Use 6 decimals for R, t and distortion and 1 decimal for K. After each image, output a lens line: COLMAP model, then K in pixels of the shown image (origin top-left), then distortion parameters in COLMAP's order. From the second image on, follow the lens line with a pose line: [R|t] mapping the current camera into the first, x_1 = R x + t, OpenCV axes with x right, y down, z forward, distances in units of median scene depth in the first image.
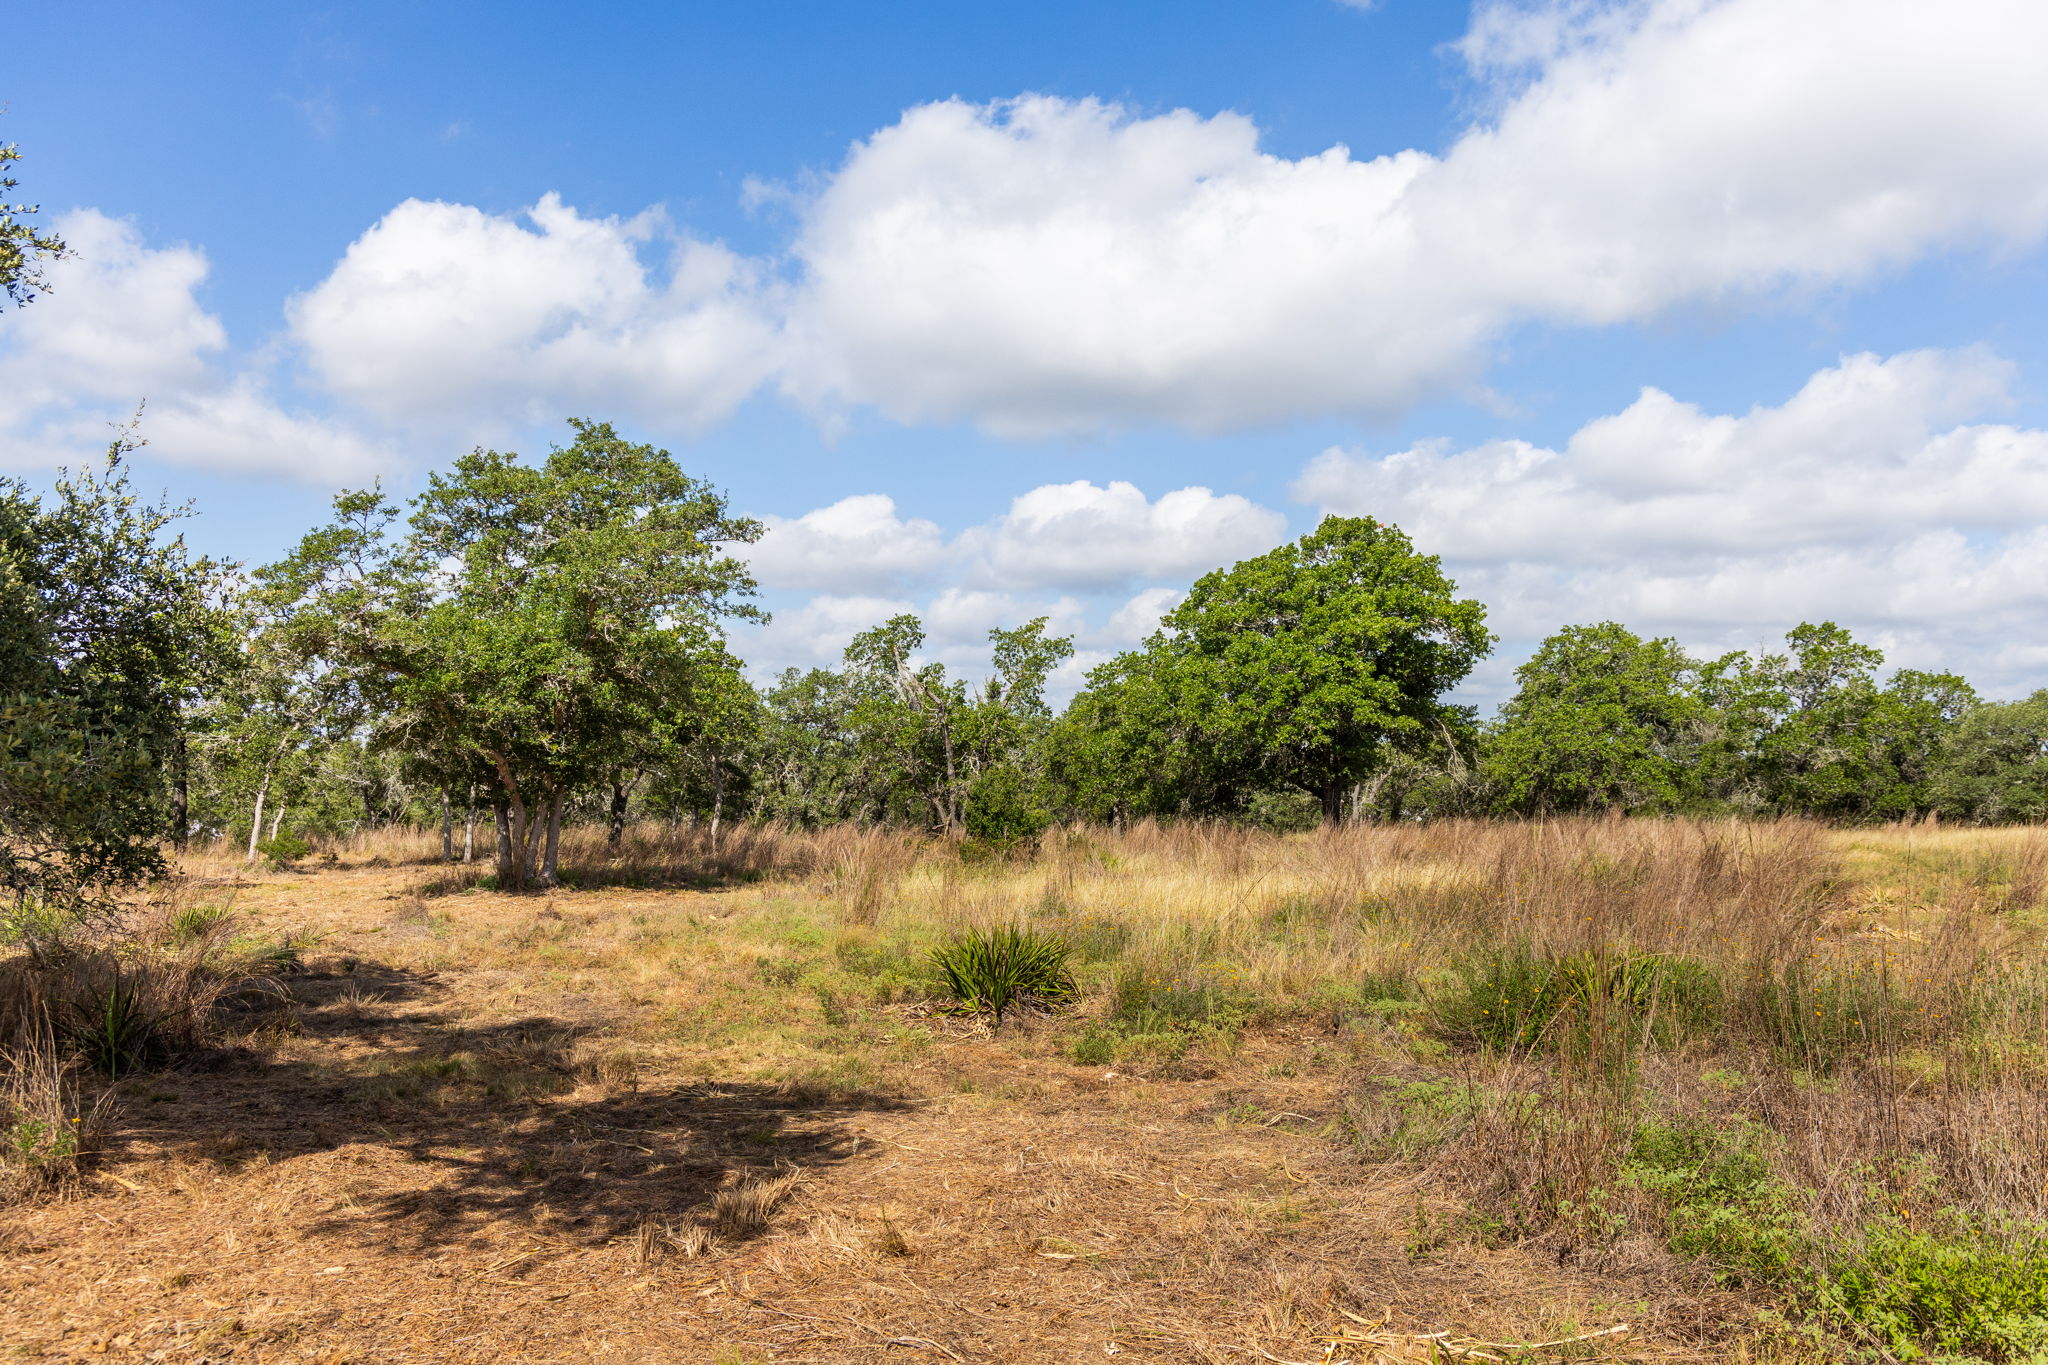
lens RADIAL K [[1725.8, 0, 1024.0], [0, 1725.8, 682.5], [0, 0, 1]] dist [-0.000571, -0.003059]
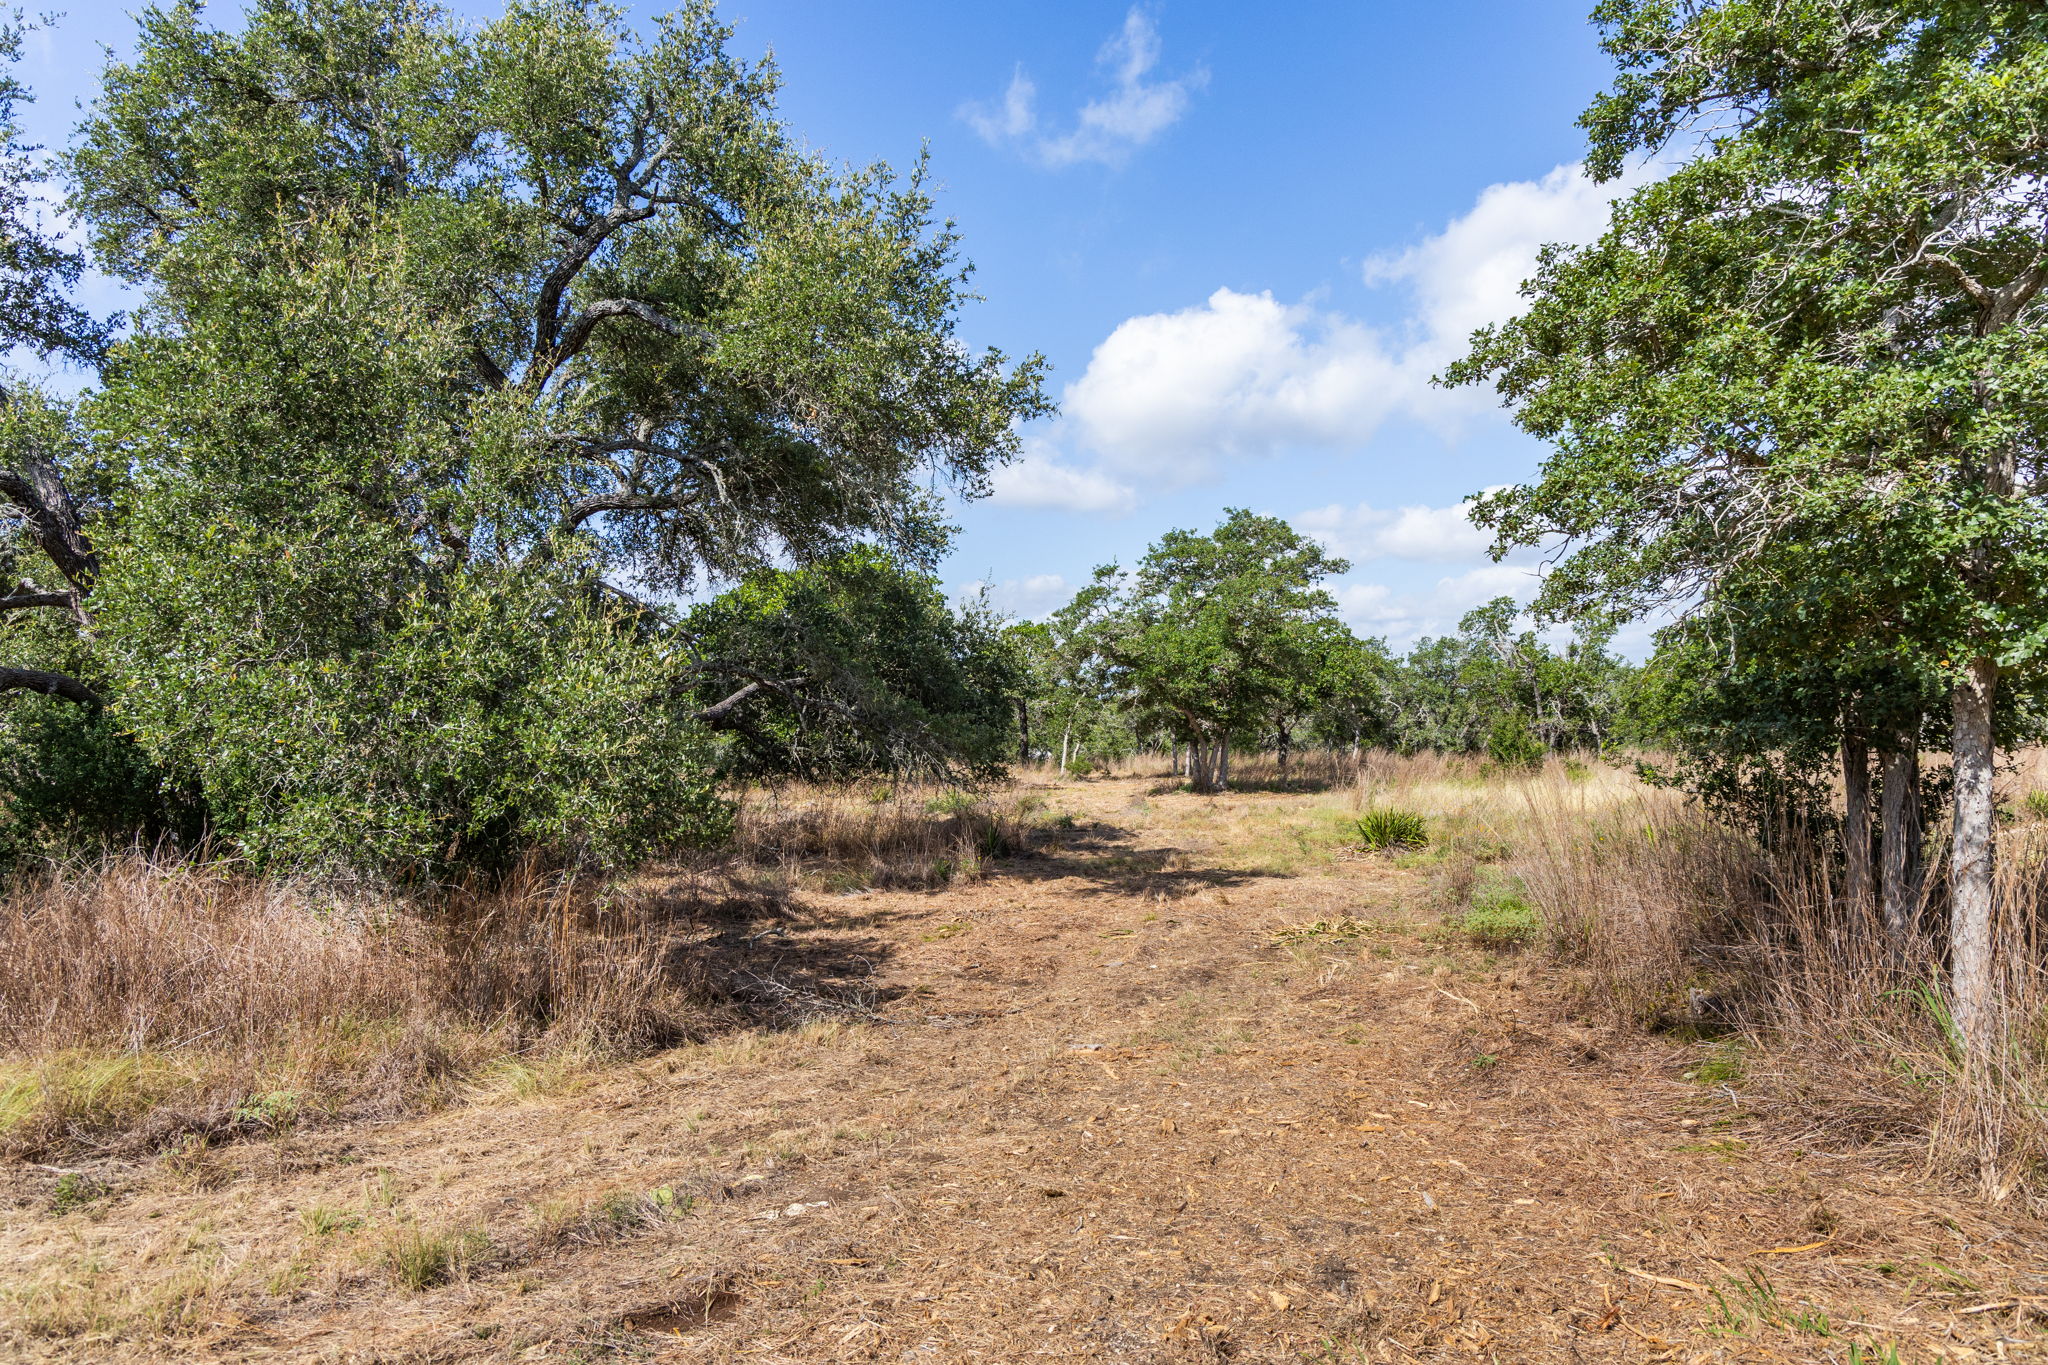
lens RADIAL K [[1725.8, 0, 1024.0], [0, 1725.8, 682.5], [0, 0, 1]] dist [-0.000571, -0.003059]
pose [[0.893229, -0.018862, -0.449206, 0.298537], [0.039604, 0.998537, 0.036825, -0.053771], [0.447854, -0.050684, 0.892669, -0.557229]]
